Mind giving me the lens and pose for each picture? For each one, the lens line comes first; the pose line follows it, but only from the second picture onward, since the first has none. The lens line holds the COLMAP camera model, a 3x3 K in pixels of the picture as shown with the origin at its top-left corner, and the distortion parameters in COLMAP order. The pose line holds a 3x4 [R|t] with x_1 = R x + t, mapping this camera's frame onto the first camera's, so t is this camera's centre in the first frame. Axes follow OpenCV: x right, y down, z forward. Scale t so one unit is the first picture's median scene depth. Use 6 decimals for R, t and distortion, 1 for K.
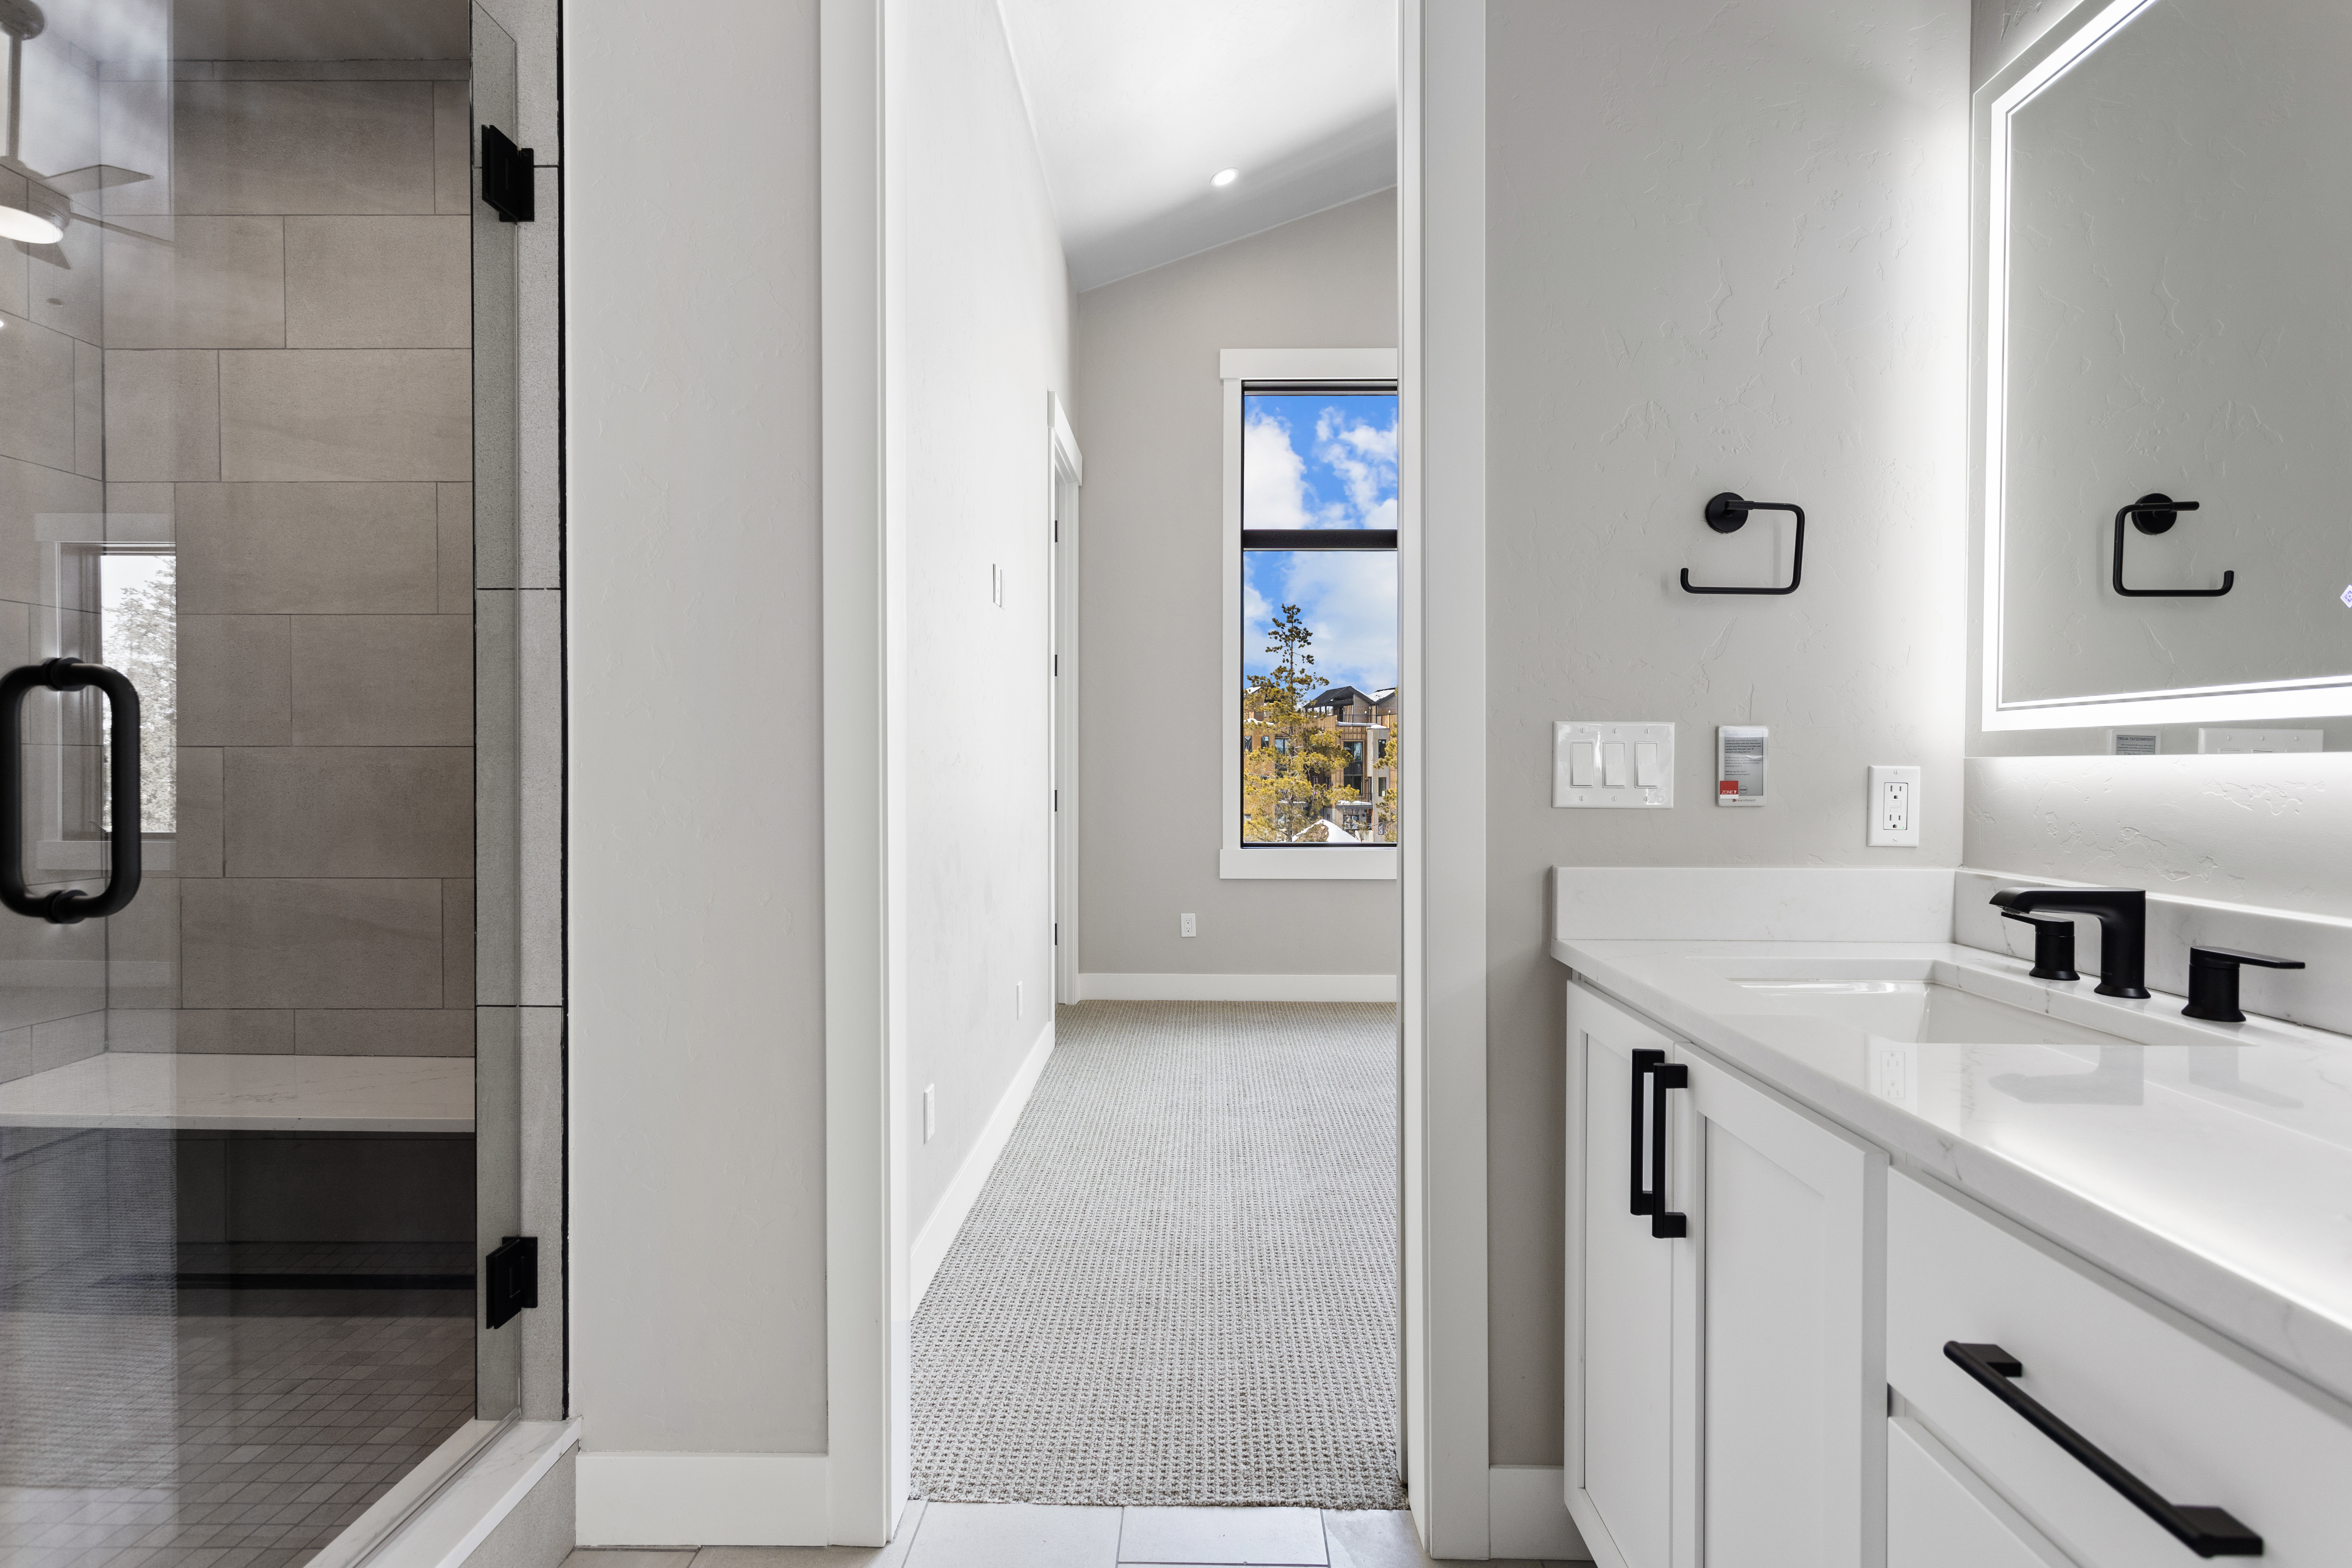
lens RADIAL K [[1132.3, 0, 1175.3], [0, 1132.3, 771.5], [0, 0, 1]] dist [0.003078, 0.000500]
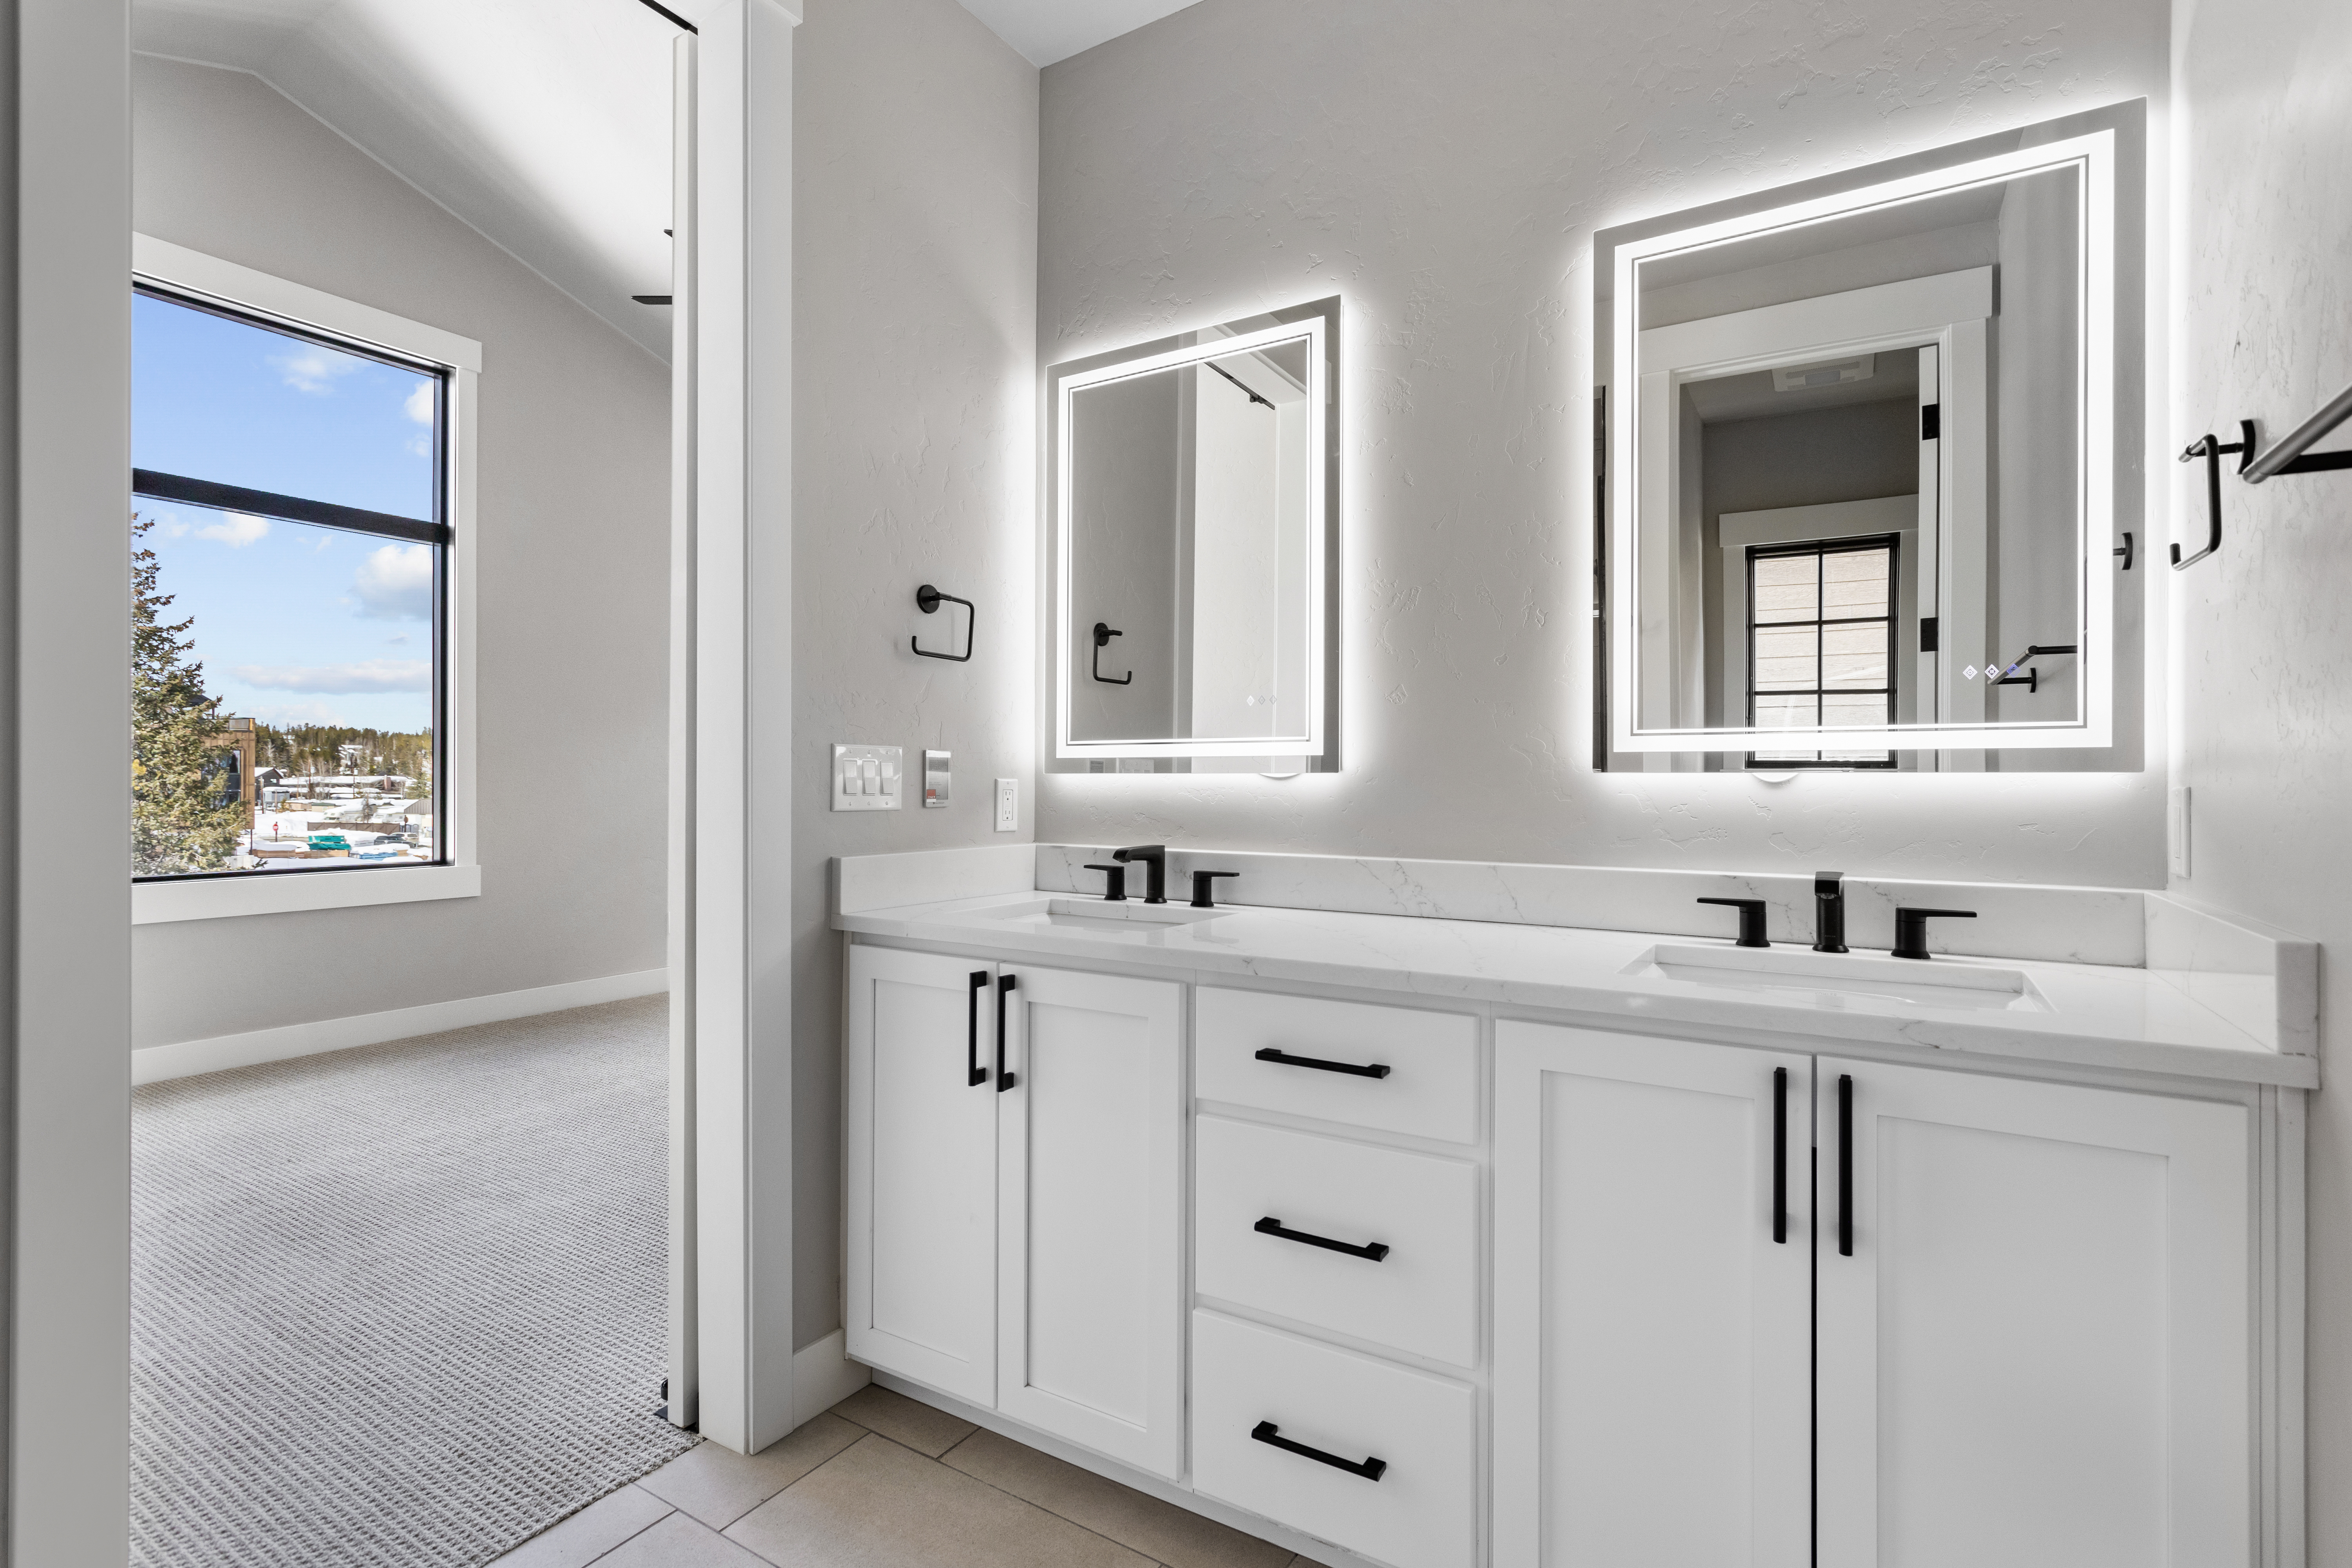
lens RADIAL K [[1132.3, 0, 1163.4], [0, 1132.3, 770.0], [0, 0, 1]] dist [0.003078, 0.000500]
pose [[0.503179, 0.008857, 0.864137, -0.596128], [0.002033, 0.999933, -0.011432, 0.001165], [-0.864180, 0.007509, 0.503127, 0.041610]]
